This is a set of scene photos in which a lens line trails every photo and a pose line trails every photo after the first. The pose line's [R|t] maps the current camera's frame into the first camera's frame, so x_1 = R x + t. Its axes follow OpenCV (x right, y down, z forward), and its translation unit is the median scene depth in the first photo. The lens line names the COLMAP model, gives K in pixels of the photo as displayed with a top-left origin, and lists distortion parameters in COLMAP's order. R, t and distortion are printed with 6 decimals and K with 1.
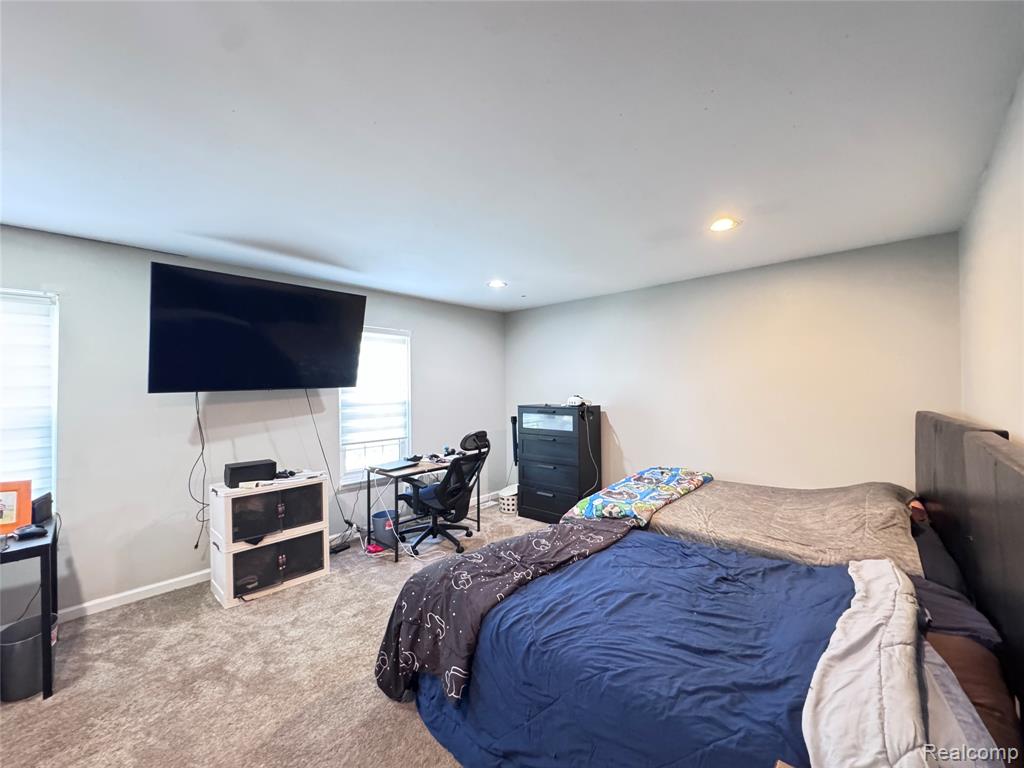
lens RADIAL K [[408.4, 0, 509.6], [0, 408.4, 385.0], [0, 0, 1]] dist [-0.005262, 0.000691]
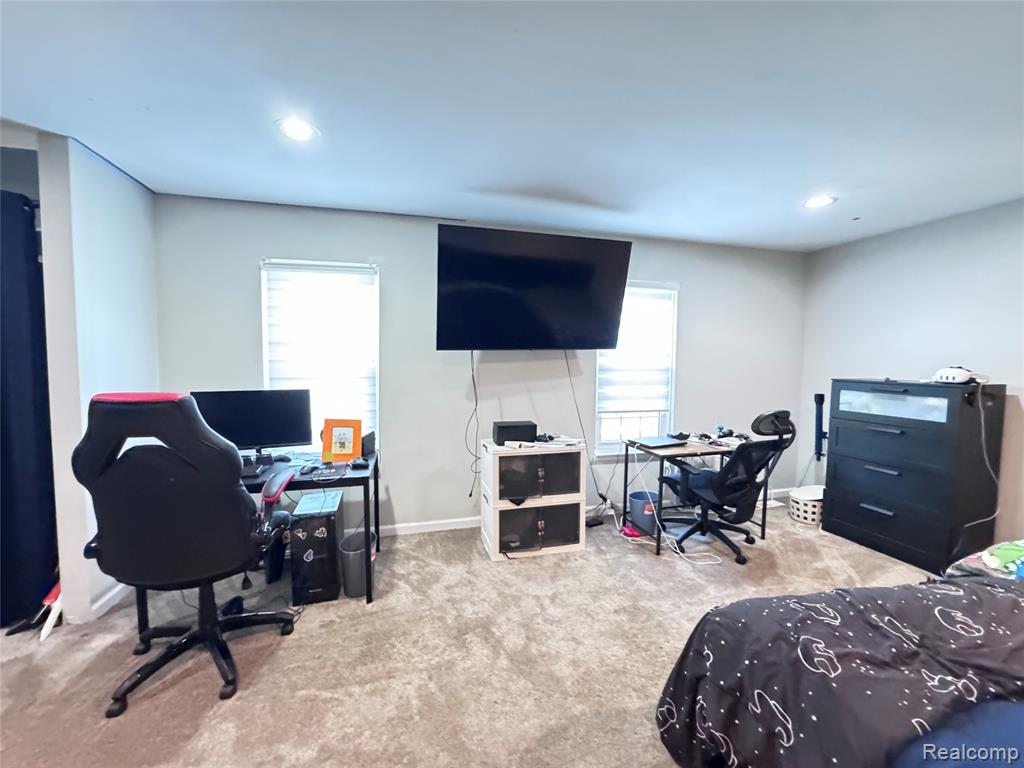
lens RADIAL K [[408.4, 0, 510.3], [0, 408.4, 382.4], [0, 0, 1]] dist [-0.005262, 0.000691]
pose [[0.844079, 0.048980, -0.533978, -0.126081], [-0.013747, 0.997469, 0.069763, 0.025062], [0.536043, -0.051545, 0.842616, 0.170984]]
